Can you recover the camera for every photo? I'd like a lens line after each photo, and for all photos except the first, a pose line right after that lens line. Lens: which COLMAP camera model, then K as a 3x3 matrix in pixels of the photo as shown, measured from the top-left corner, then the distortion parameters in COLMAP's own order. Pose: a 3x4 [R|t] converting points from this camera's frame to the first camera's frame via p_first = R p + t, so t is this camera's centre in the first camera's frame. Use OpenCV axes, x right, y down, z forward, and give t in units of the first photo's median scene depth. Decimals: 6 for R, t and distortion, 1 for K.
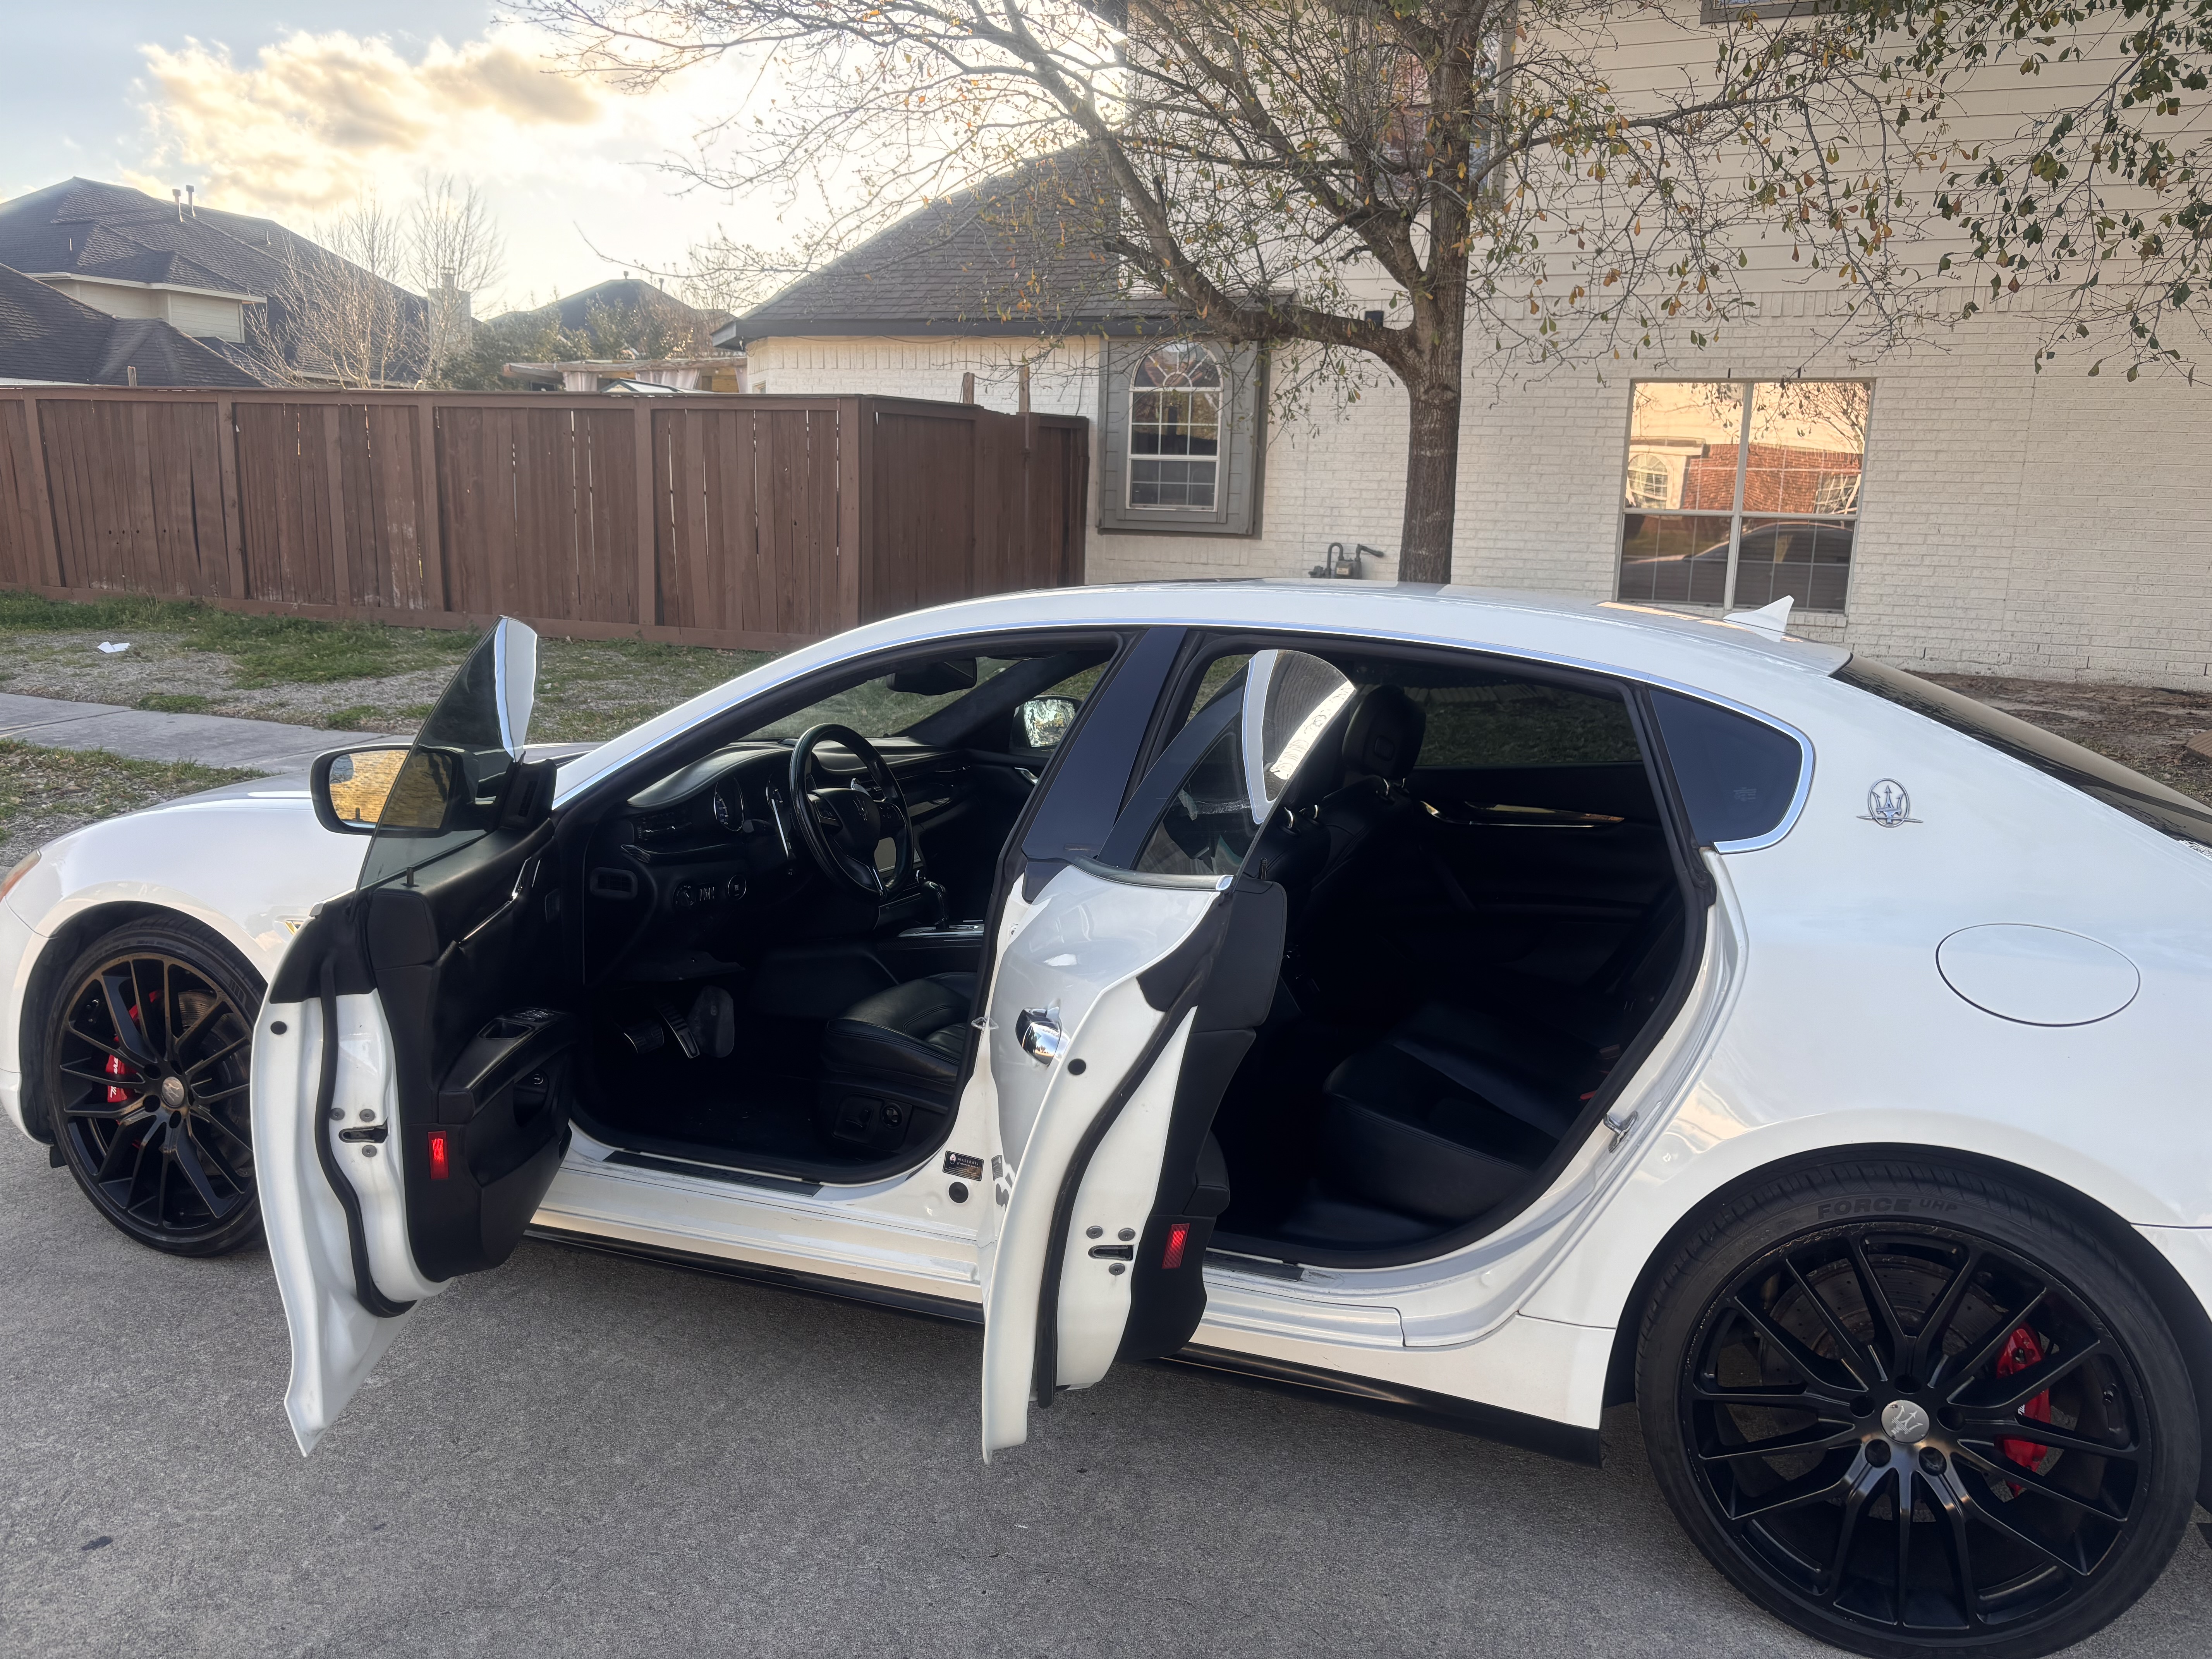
lens RADIAL K [[1675.1, 0, 1114.2], [0, 1675.1, 822.5], [0, 0, 1]] dist [0.050281, -0.056135]
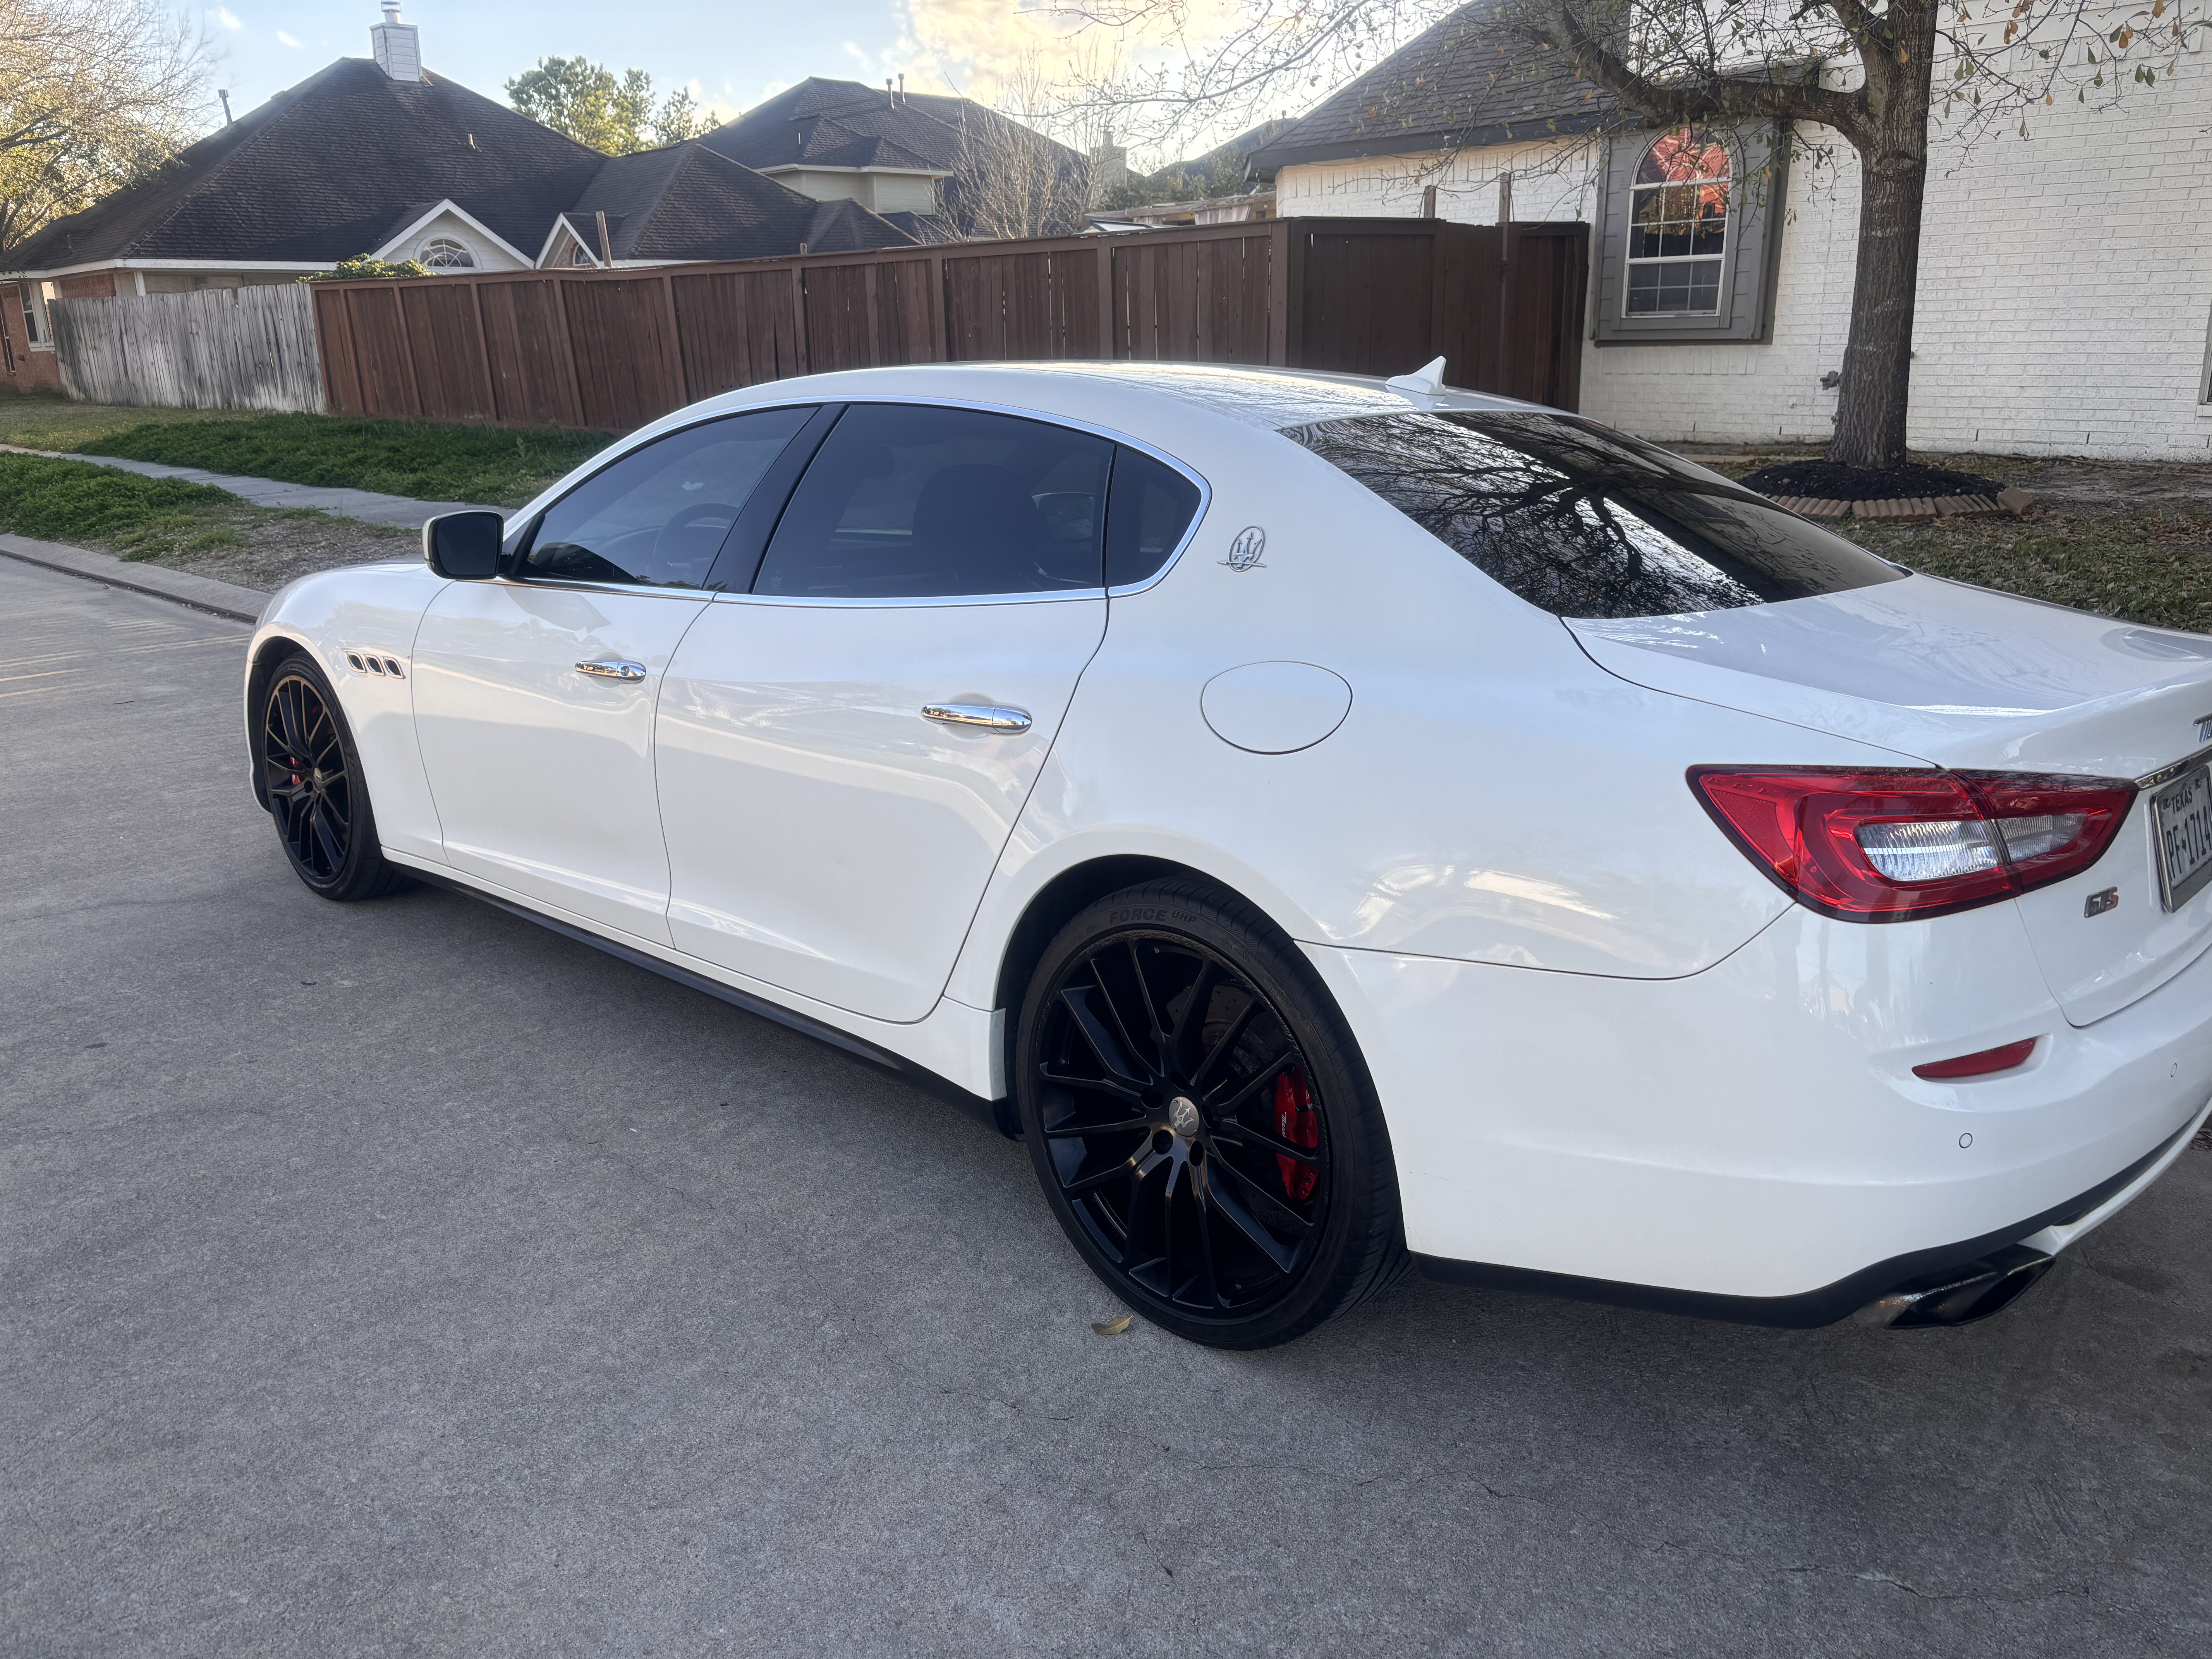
lens RADIAL K [[1675.1, 0, 1114.2], [0, 1675.1, 822.5], [0, 0, 1]] dist [0.050281, -0.056135]
pose [[0.914090, 0.066450, -0.400030, 0.196352], [-0.029971, 0.994855, 0.096773, 0.014608], [0.404402, -0.076470, 0.911379, 0.002452]]
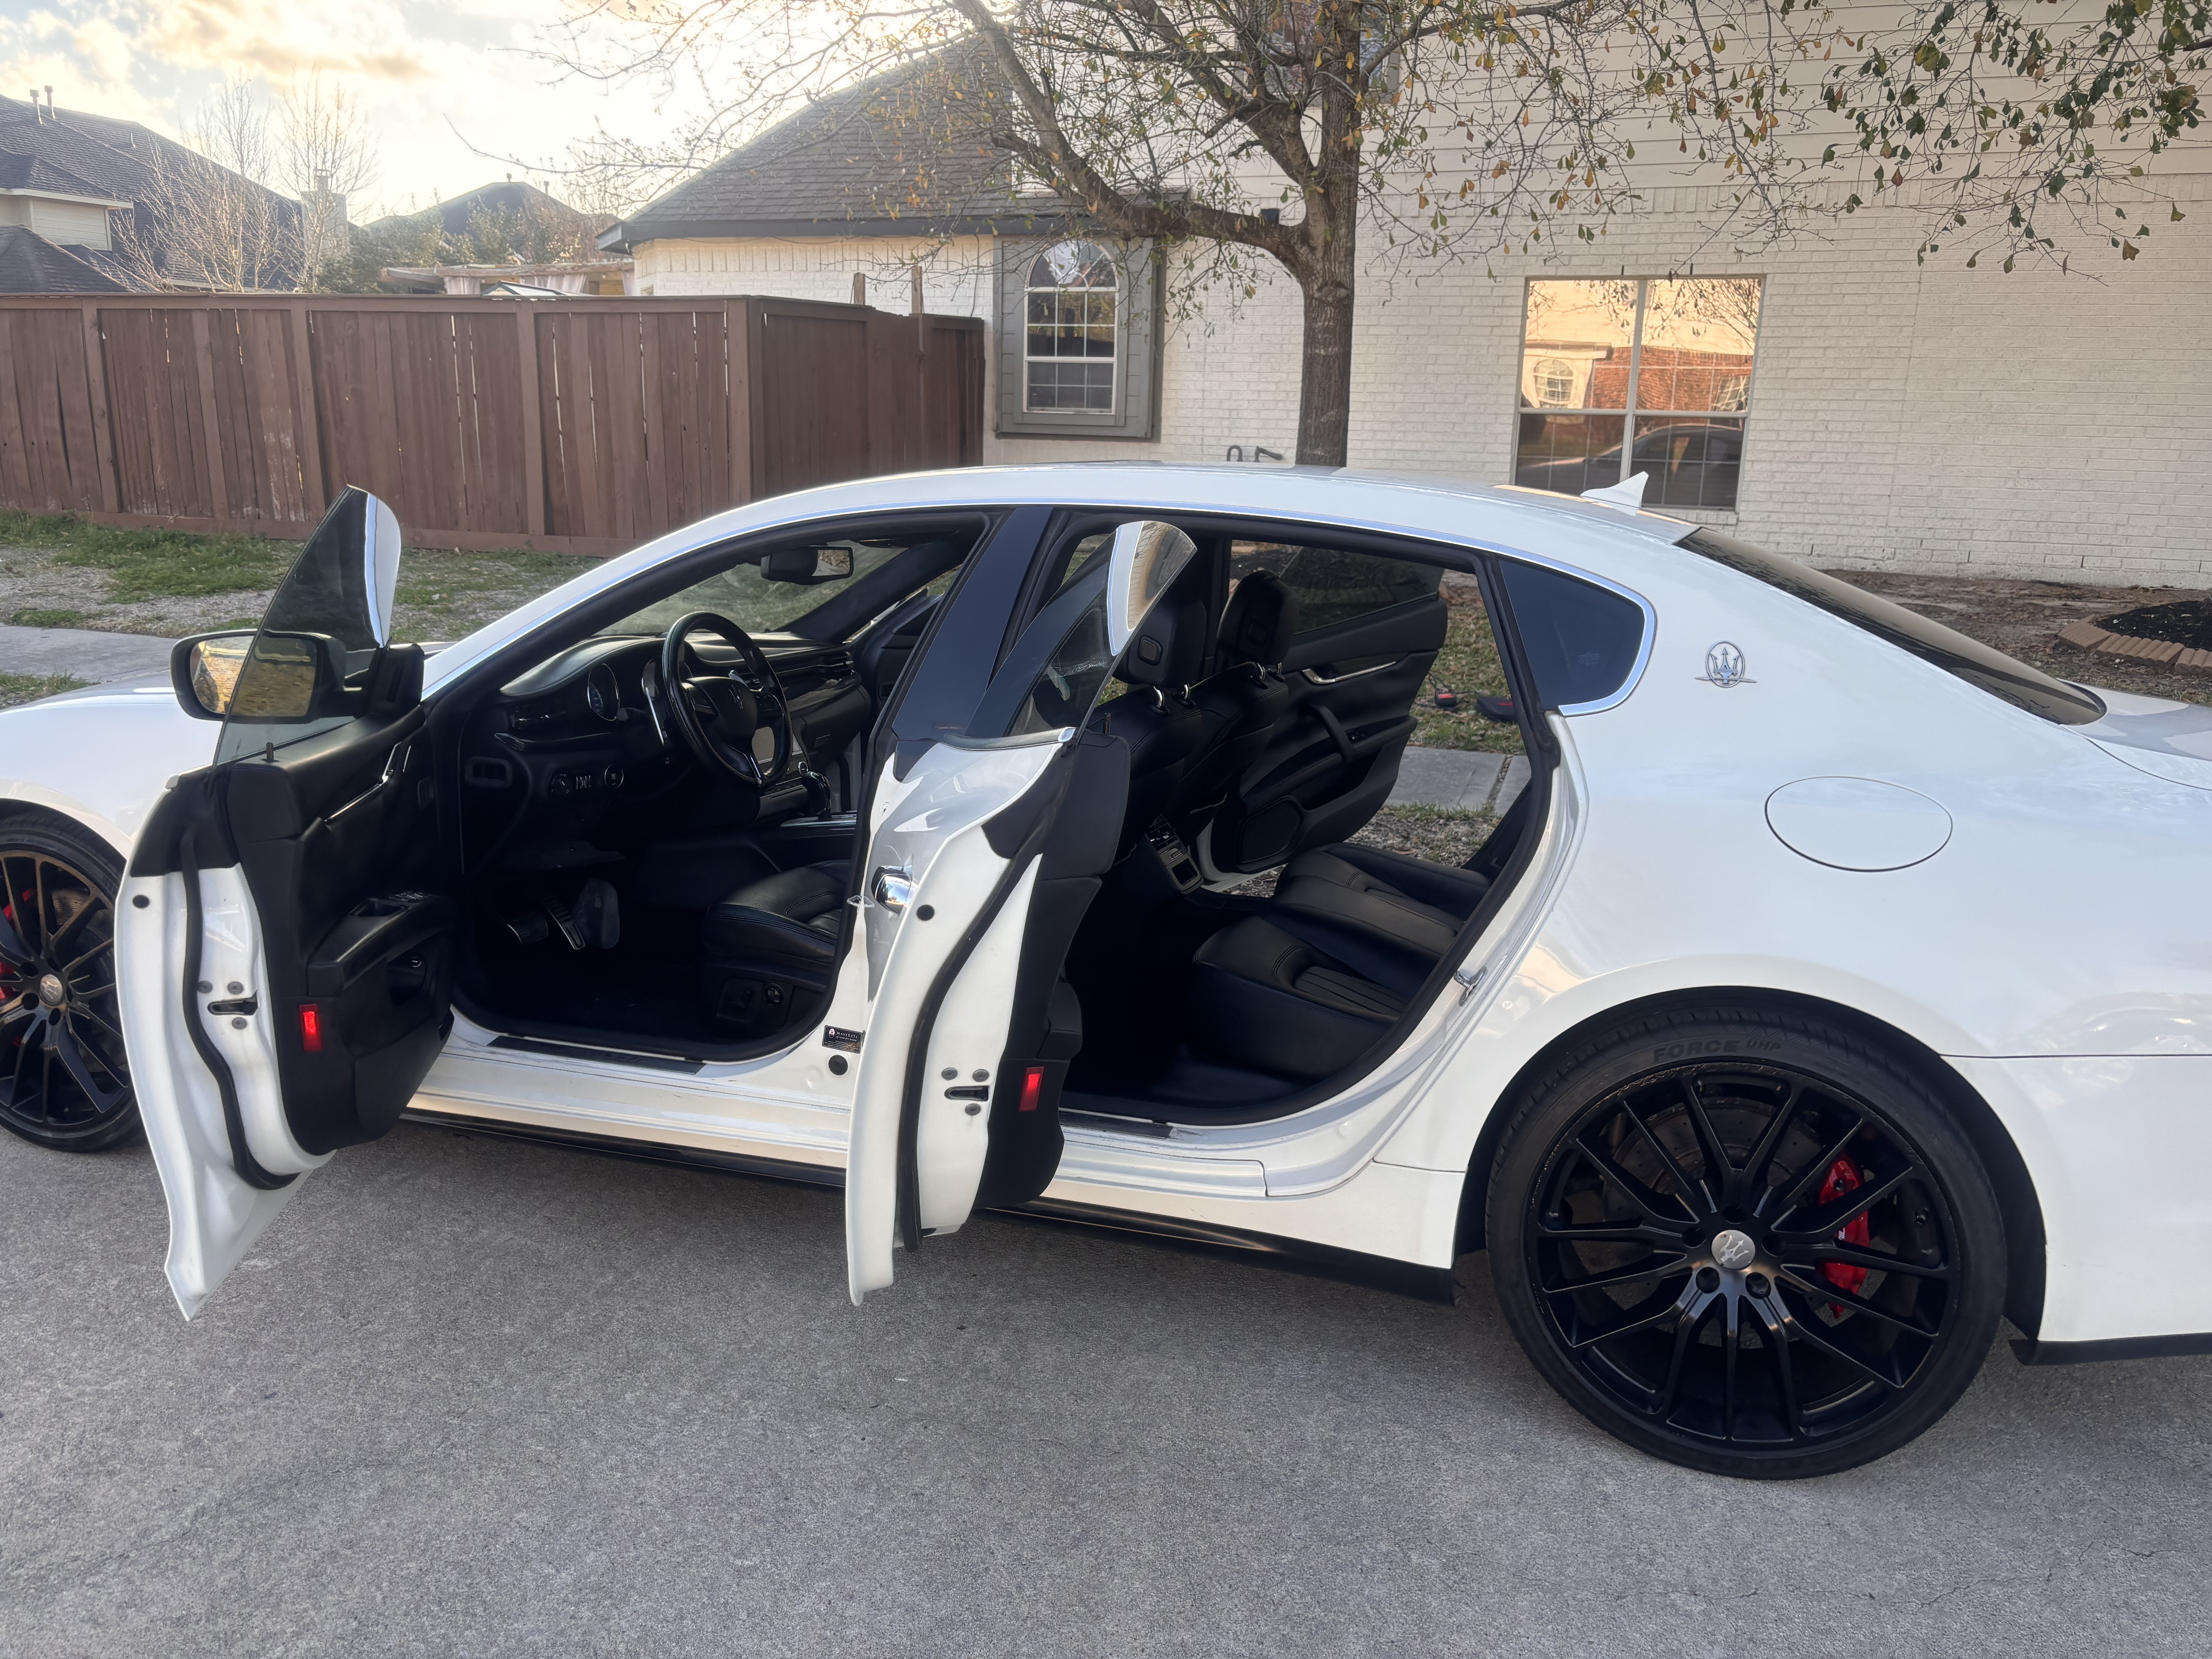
lens RADIAL K [[1681.1, 0, 1087.5], [0, 1681.1, 819.4], [0, 0, 1]] dist [0.041954, -0.044111]
pose [[0.999233, -0.017019, 0.035268, 0.007848], [0.015310, 0.998722, 0.048159, 0.007040], [-0.036043, -0.047583, 0.998217, -0.006579]]
